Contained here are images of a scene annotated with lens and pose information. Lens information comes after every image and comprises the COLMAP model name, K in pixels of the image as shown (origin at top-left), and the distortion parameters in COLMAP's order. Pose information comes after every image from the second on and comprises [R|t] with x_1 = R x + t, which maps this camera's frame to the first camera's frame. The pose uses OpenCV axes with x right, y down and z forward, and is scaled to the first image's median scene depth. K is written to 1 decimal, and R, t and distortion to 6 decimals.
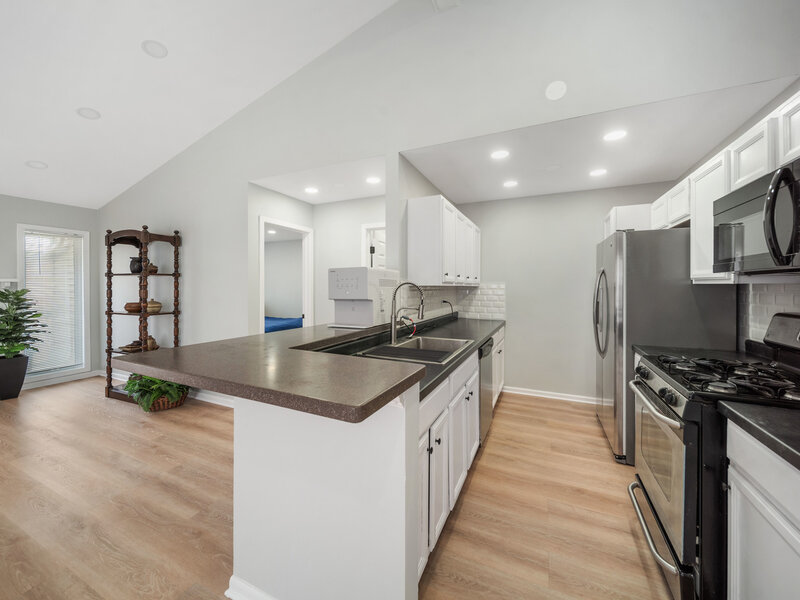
lens RADIAL K [[317.8, 0, 392.9], [0, 317.8, 287.2], [0, 0, 1]] dist [0.000277, -0.000347]
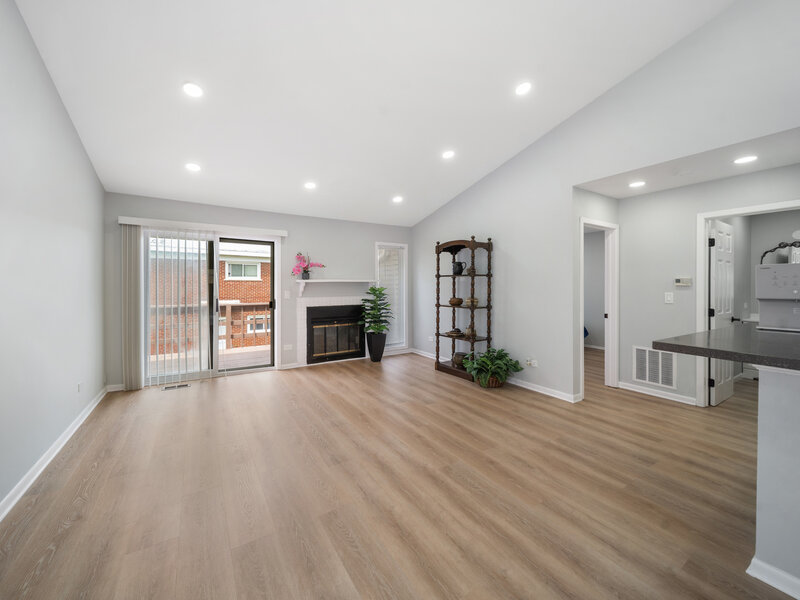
lens RADIAL K [[317.8, 0, 392.9], [0, 317.8, 287.2], [0, 0, 1]] dist [0.000277, -0.000347]
pose [[0.840151, 0.004323, -0.542335, -0.341686], [-0.003824, 0.999991, 0.002047, 0.004211], [0.542339, 0.000354, 0.840160, -0.193150]]
